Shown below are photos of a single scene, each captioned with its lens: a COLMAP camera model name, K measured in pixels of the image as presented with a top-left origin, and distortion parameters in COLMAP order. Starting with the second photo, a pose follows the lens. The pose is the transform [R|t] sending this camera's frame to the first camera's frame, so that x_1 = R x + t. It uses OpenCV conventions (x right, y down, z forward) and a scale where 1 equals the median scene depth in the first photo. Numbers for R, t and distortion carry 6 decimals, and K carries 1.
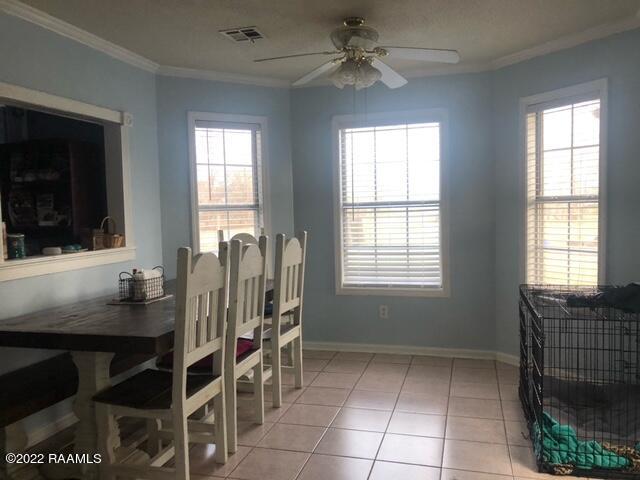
lens RADIAL K [[541.7, 0, 322.6], [0, 541.7, 242.6], [0, 0, 1]] dist [0.051845, -0.040499]
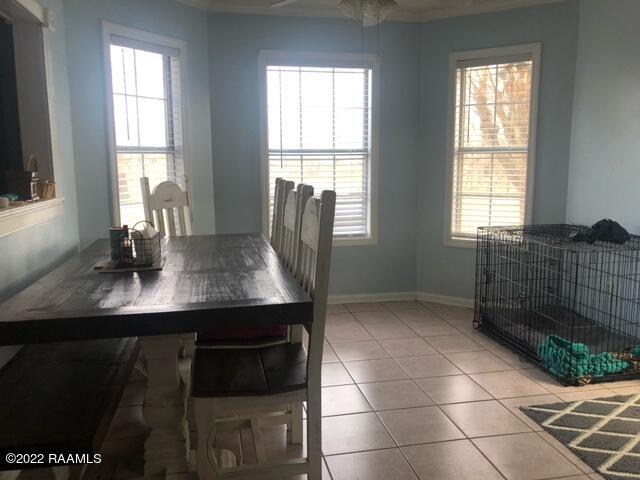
lens RADIAL K [[541.7, 0, 323.2], [0, 541.7, 238.4], [0, 0, 1]] dist [0.051845, -0.040499]
pose [[0.878614, -0.048556, 0.475057, -0.369559], [0.012934, 0.996872, 0.077970, 0.008441], [-0.477357, -0.062361, 0.876494, 0.163380]]
